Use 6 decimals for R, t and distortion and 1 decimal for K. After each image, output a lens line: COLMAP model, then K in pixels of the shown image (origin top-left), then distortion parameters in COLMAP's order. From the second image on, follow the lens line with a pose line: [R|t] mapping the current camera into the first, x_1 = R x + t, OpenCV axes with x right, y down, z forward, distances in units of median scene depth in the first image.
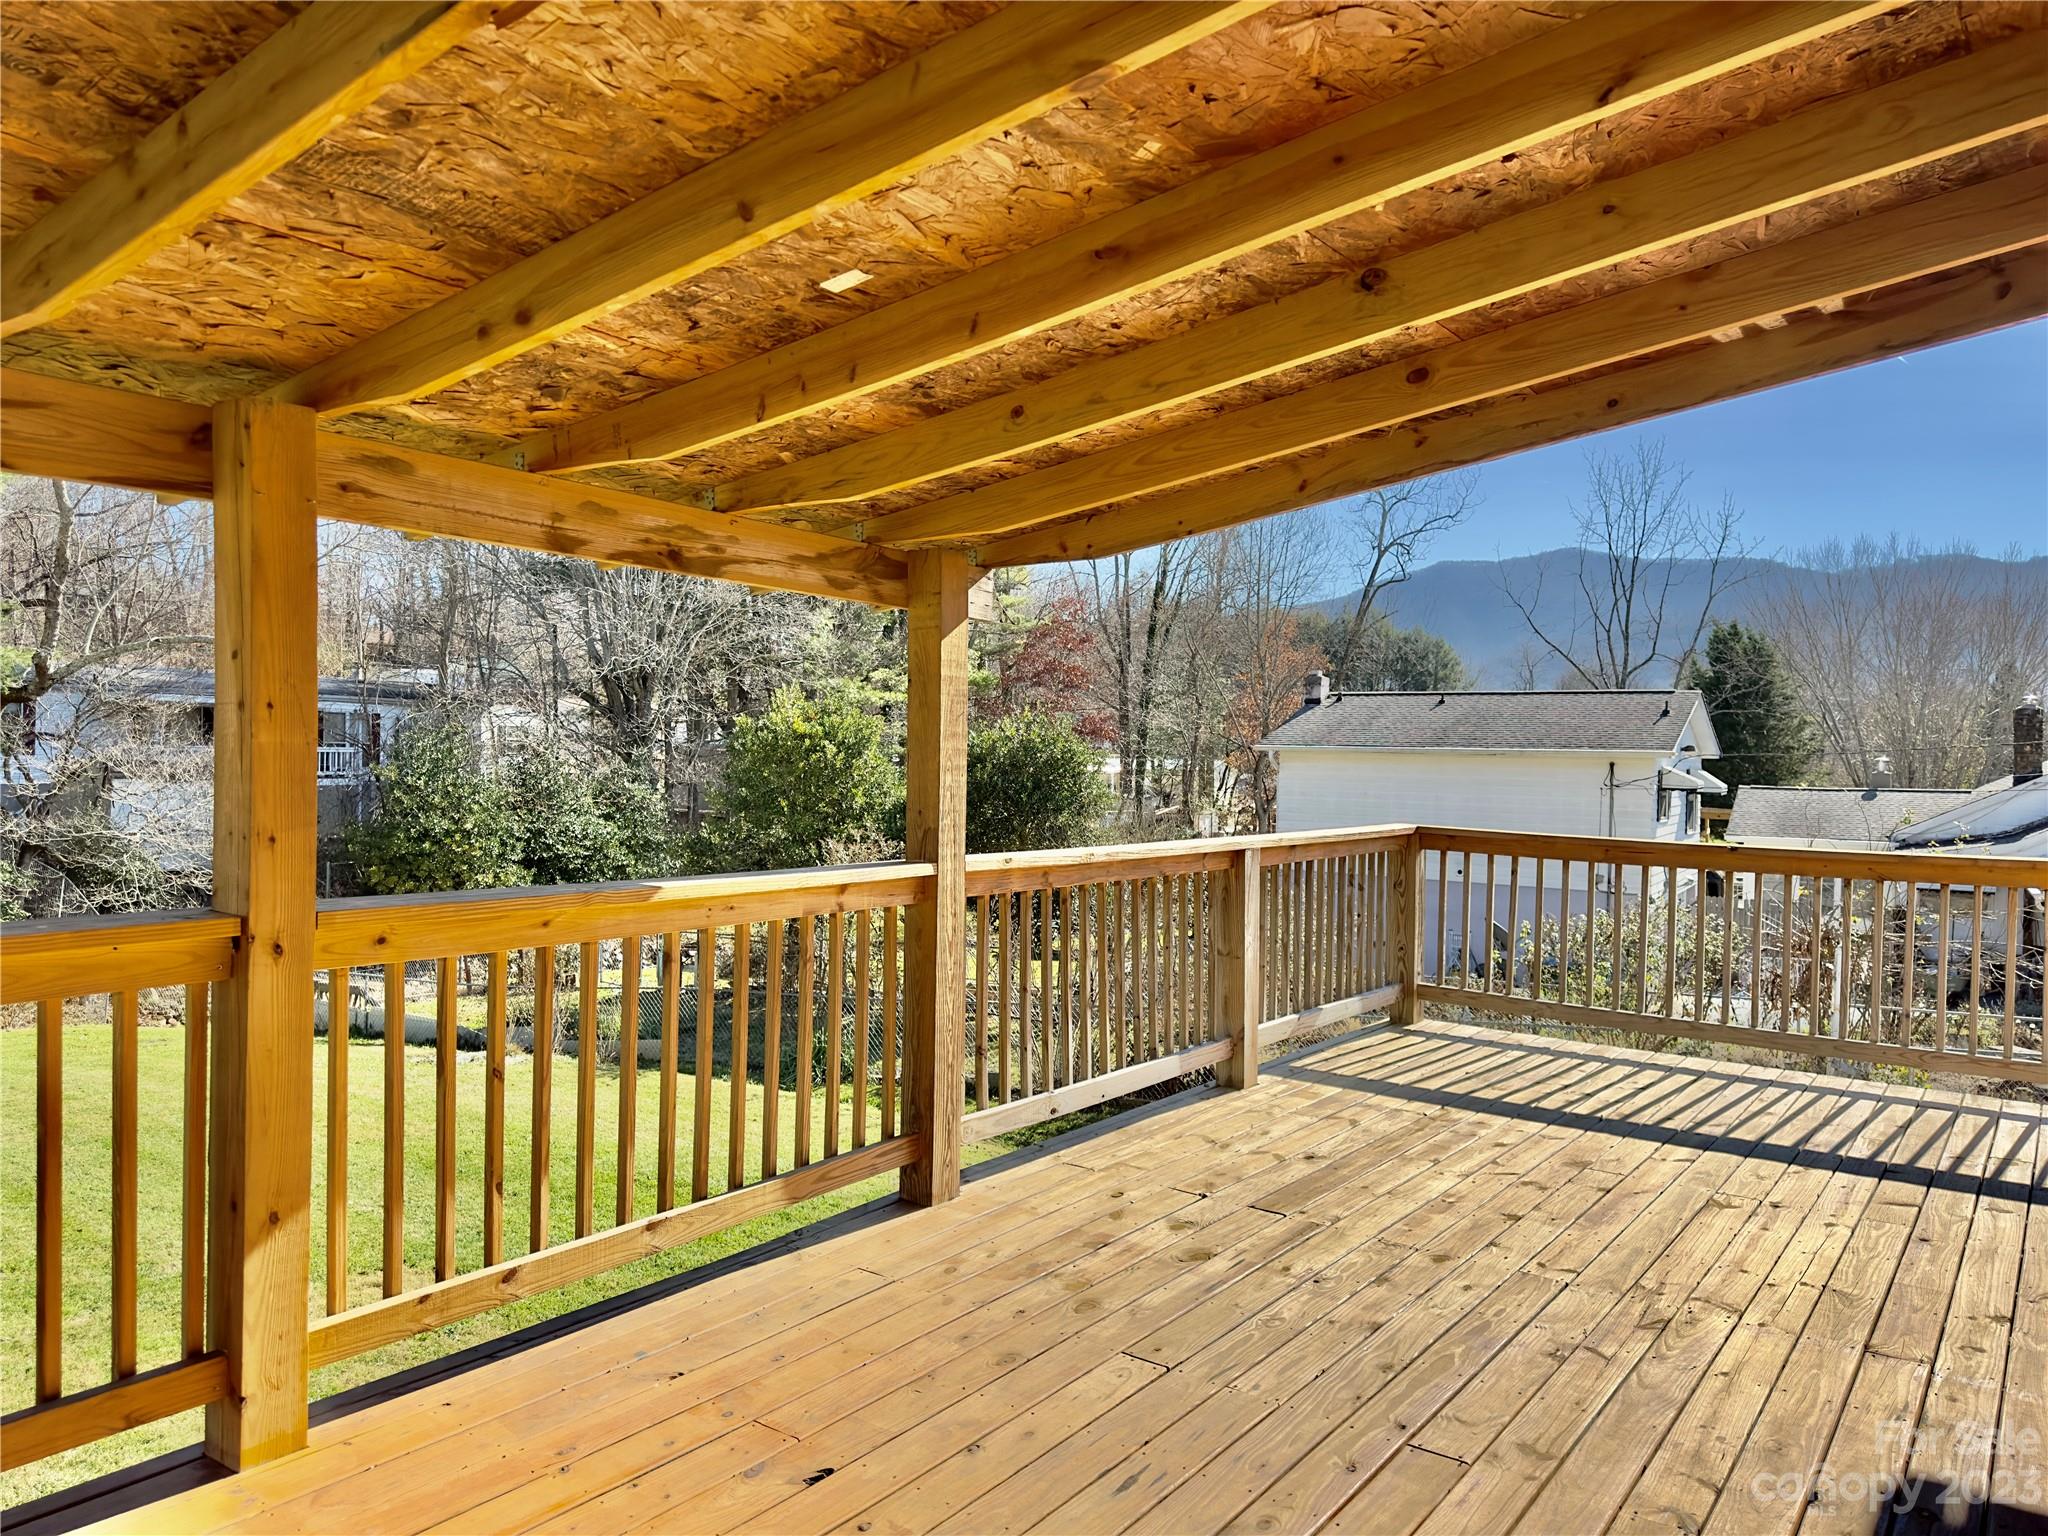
lens RADIAL K [[1420.0, 0, 1021.2], [0, 1420.0, 765.7], [0, 0, 1]] dist [0.033119, -0.047221]
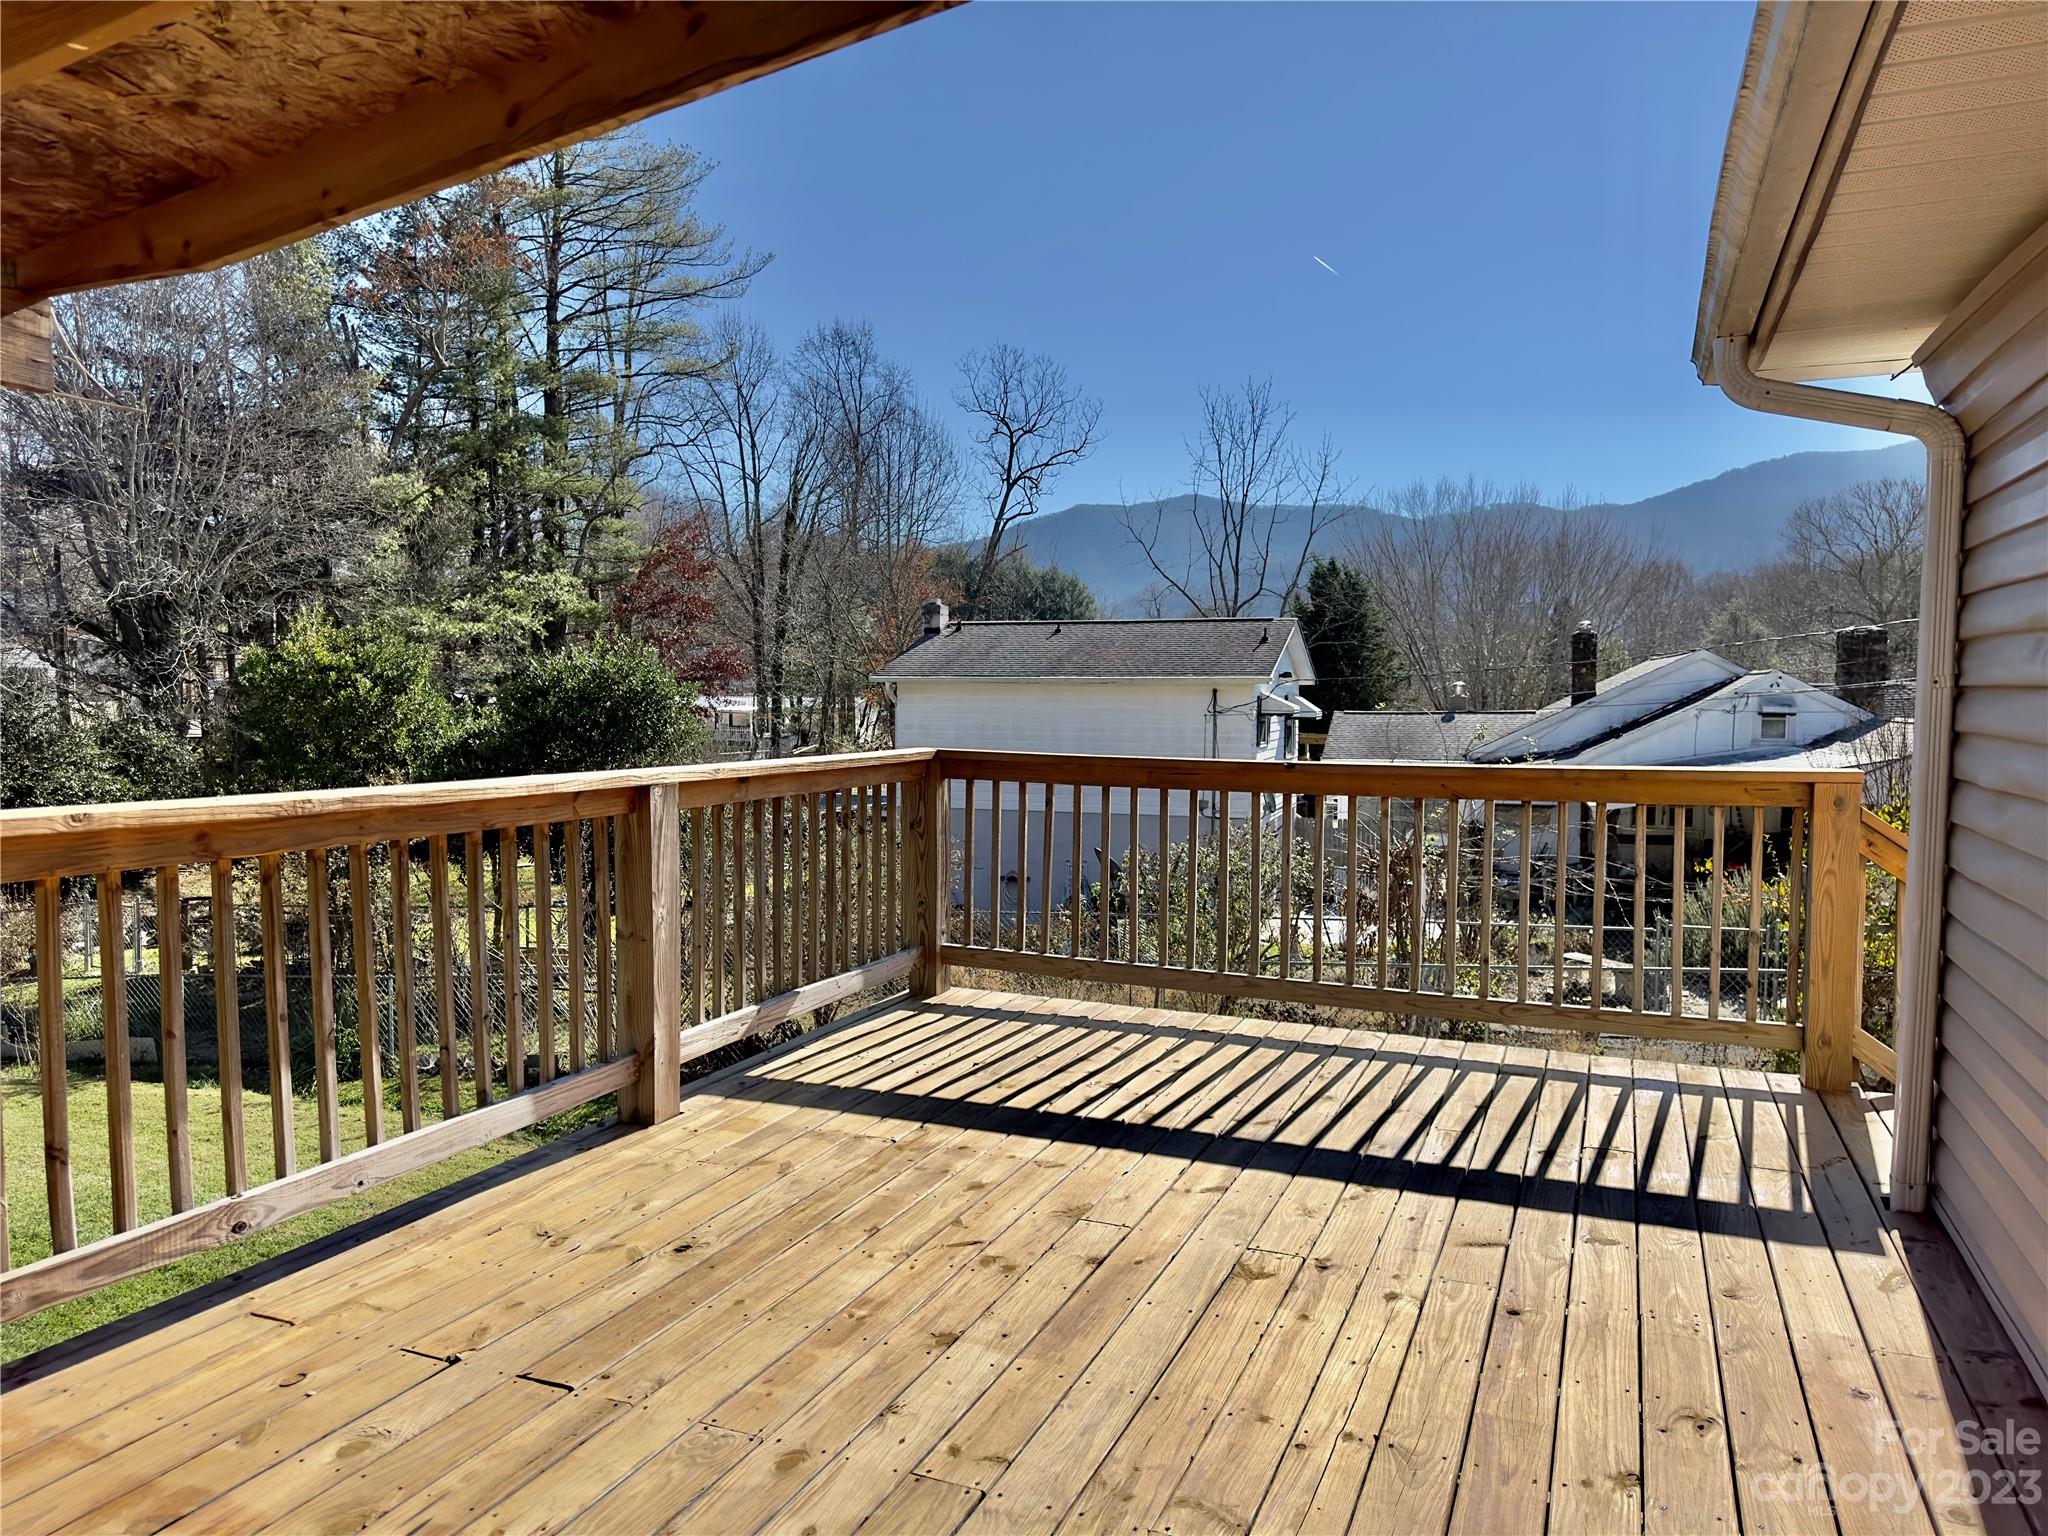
lens RADIAL K [[1419.1, 0, 1024.4], [0, 1419.1, 757.7], [0, 0, 1]] dist [0.185232, -0.294343]
pose [[0.968992, -0.024481, 0.245877, 0.127176], [0.015169, 0.999097, 0.039695, 0.015470], [-0.246626, -0.034735, 0.968488, 0.206762]]
